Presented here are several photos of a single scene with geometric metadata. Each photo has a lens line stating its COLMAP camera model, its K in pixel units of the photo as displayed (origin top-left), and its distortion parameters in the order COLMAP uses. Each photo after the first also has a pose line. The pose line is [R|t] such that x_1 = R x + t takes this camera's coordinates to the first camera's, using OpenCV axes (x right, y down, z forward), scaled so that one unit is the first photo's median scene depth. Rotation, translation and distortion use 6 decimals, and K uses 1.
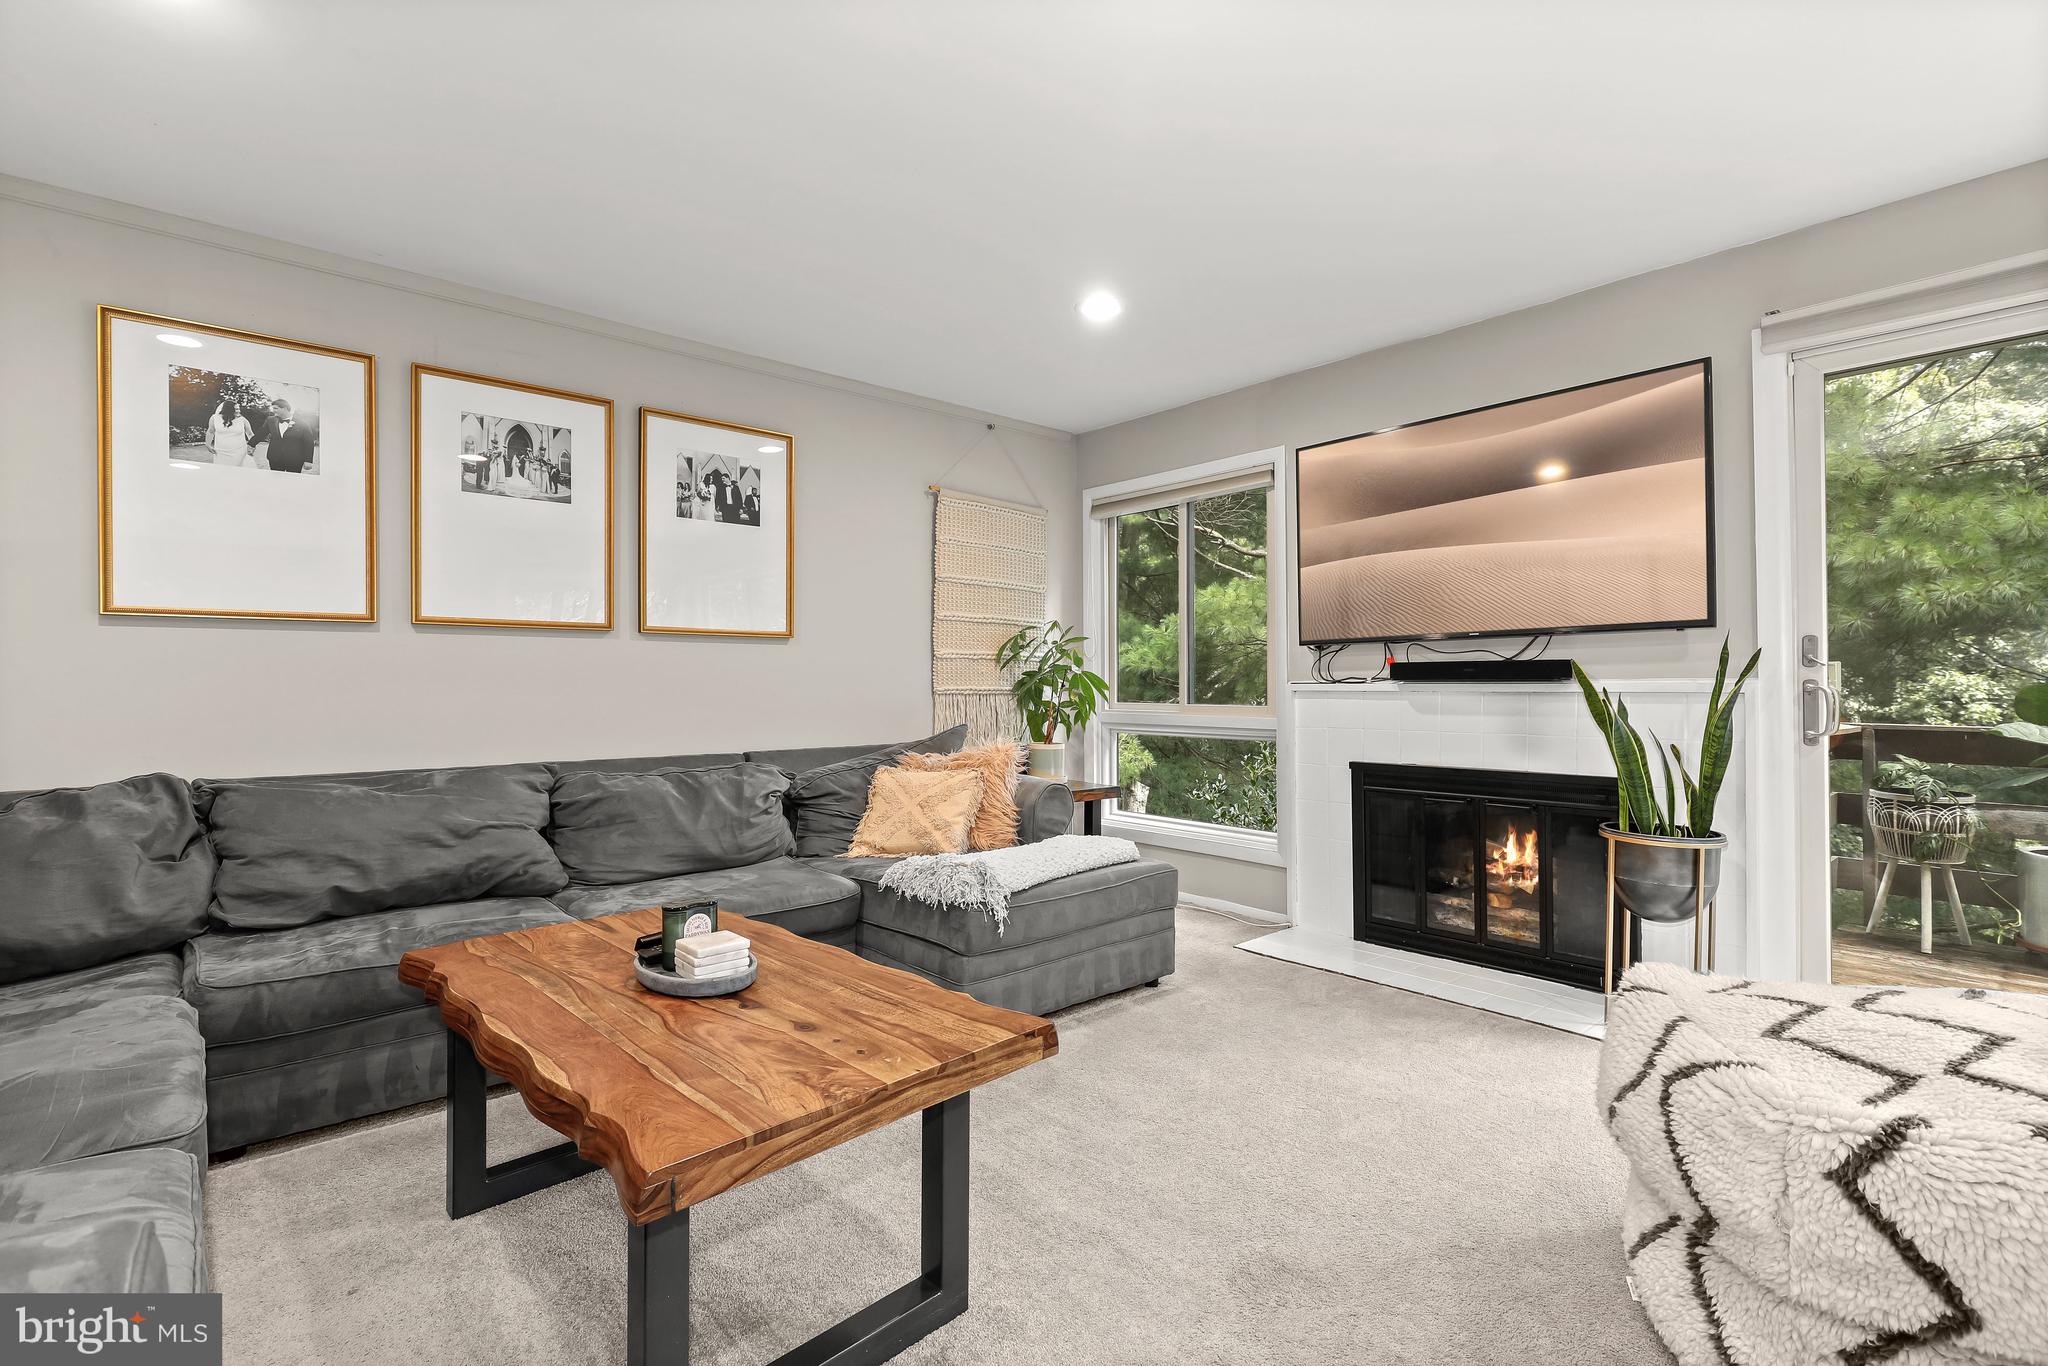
lens RADIAL K [[900.5, 0, 1036.2], [0, 900.5, 681.4], [0, 0, 1]] dist [0.001710, -0.000125]
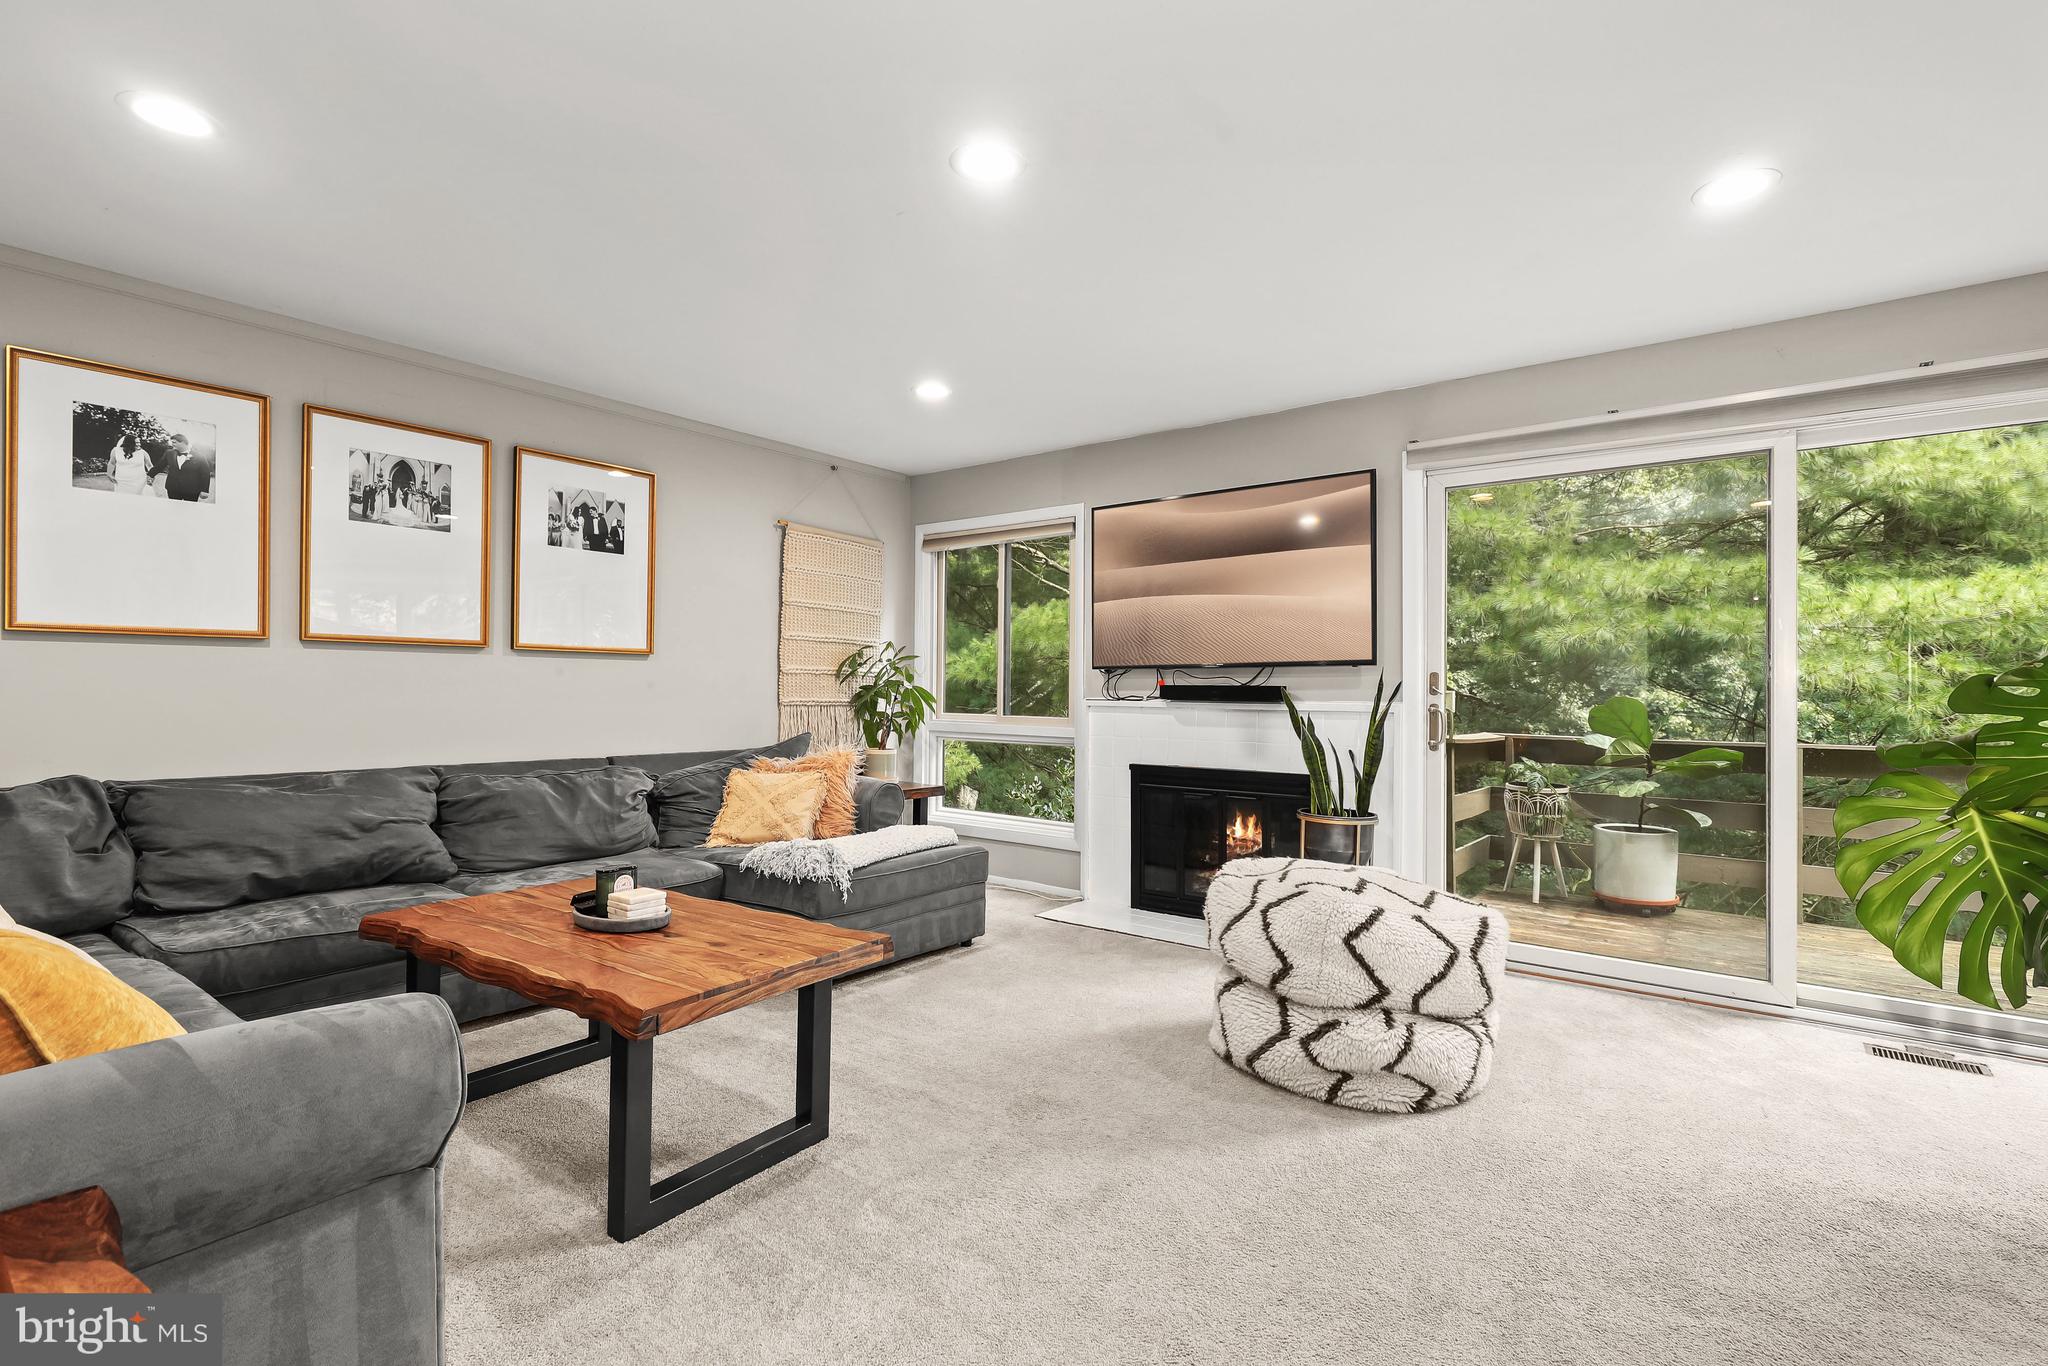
lens RADIAL K [[900.5, 0, 1038.2], [0, 900.5, 691.4], [0, 0, 1]] dist [0.001710, -0.000125]
pose [[0.981971, 0.012974, 0.188585, -0.013320], [-0.013937, 0.999896, 0.003781, -0.017398], [-0.188516, -0.006341, 0.982050, -0.245513]]
